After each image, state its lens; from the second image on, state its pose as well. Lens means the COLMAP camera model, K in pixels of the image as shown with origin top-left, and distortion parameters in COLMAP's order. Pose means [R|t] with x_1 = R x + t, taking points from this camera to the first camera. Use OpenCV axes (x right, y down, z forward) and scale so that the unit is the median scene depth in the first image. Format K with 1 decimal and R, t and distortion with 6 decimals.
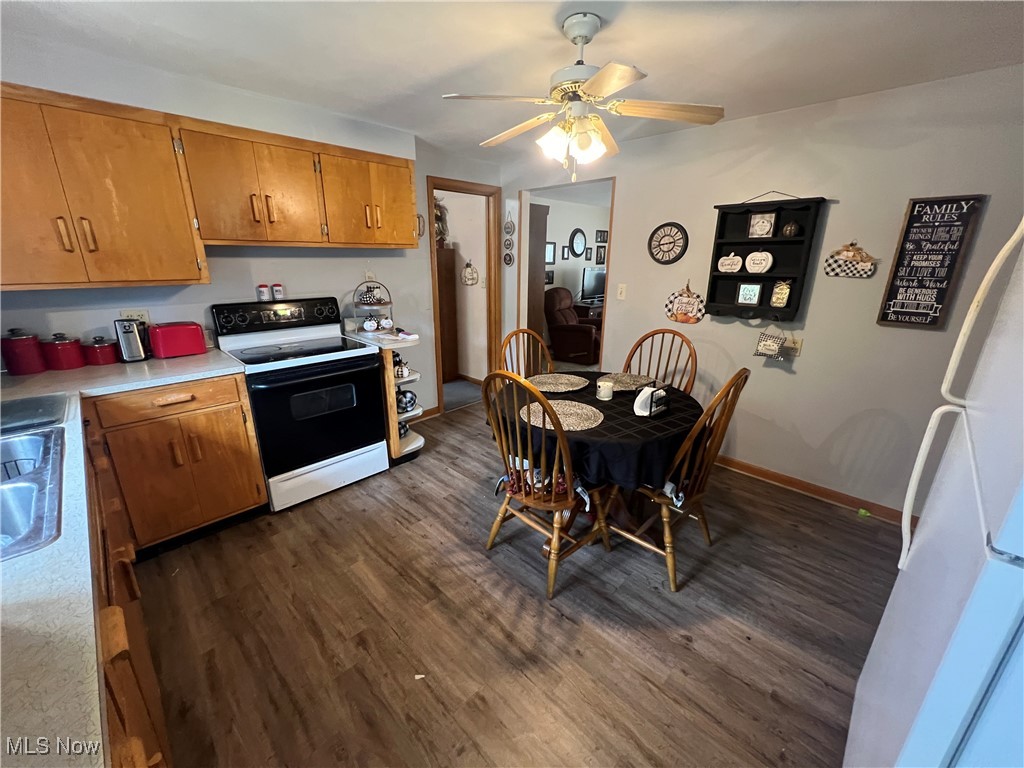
lens RADIAL K [[409.0, 0, 509.9], [0, 409.0, 383.9], [0, 0, 1]] dist [-0.001330, 0.000671]
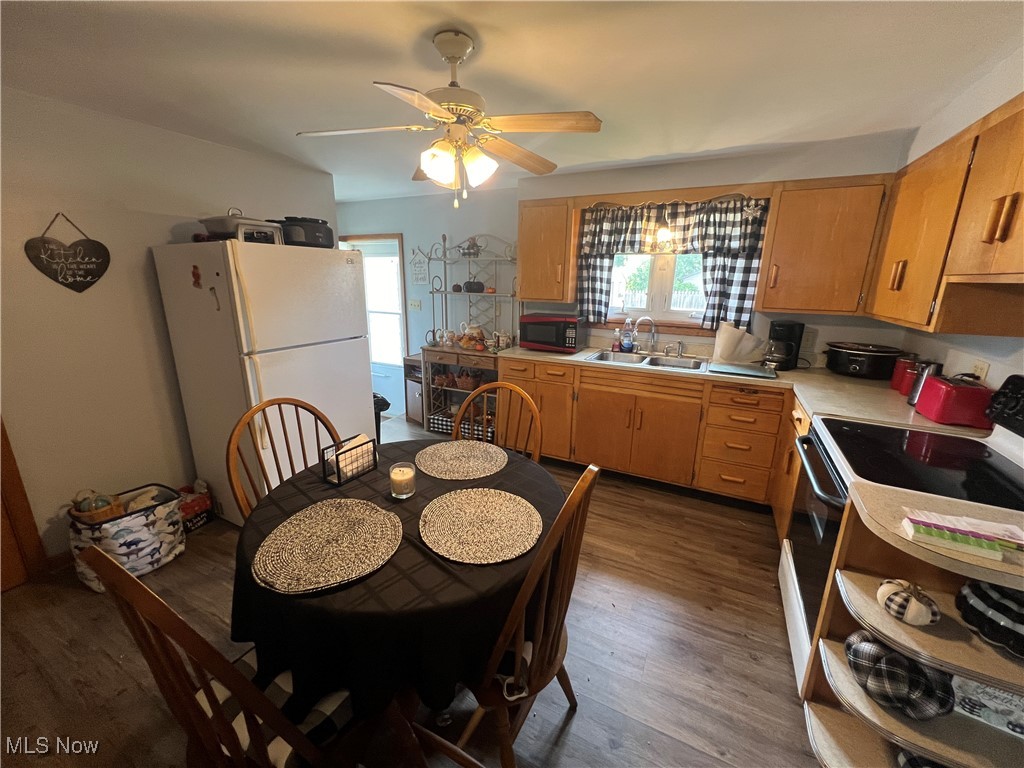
lens RADIAL K [[409.0, 0, 509.9], [0, 409.0, 383.9], [0, 0, 1]] dist [-0.001330, 0.000671]
pose [[-0.954726, 0.053718, -0.292597, 0.250094], [-0.108888, 0.852205, 0.511751, -0.482332], [0.276843, 0.520443, -0.807773, 1.492767]]
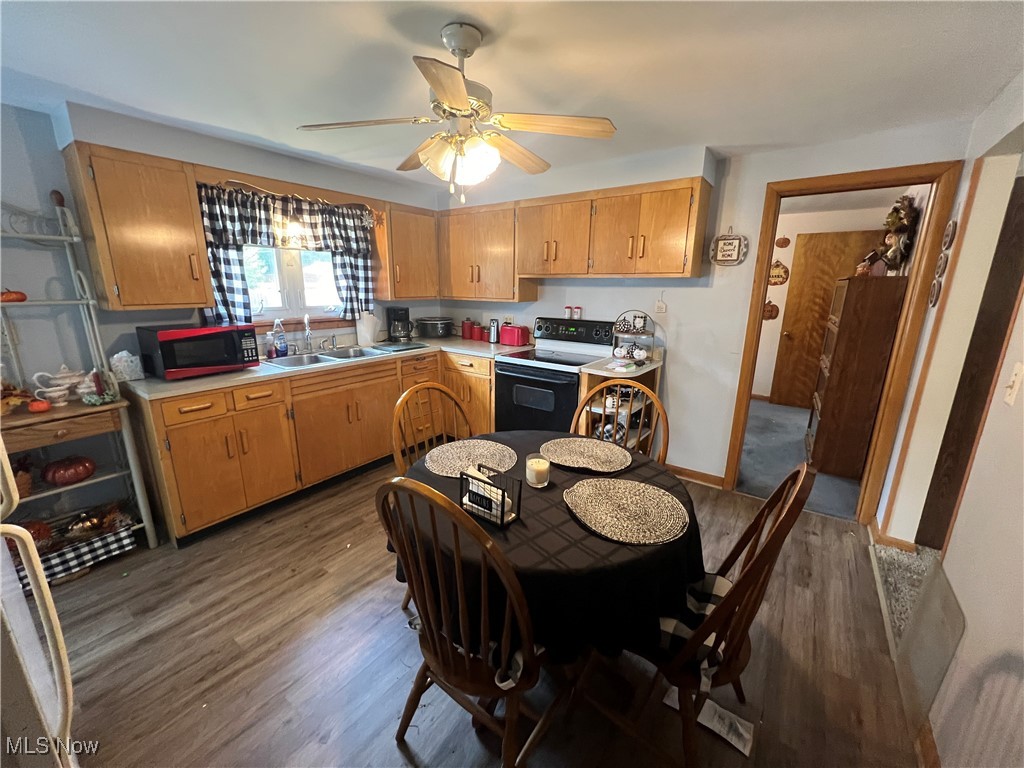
lens RADIAL K [[409.0, 0, 509.9], [0, 409.0, 383.9], [0, 0, 1]] dist [-0.001330, 0.000671]
pose [[0.137219, 0.233668, -0.962585, 0.855203], [-0.301890, 0.935411, 0.184036, -0.239207], [0.943416, 0.265342, 0.198898, 0.767667]]
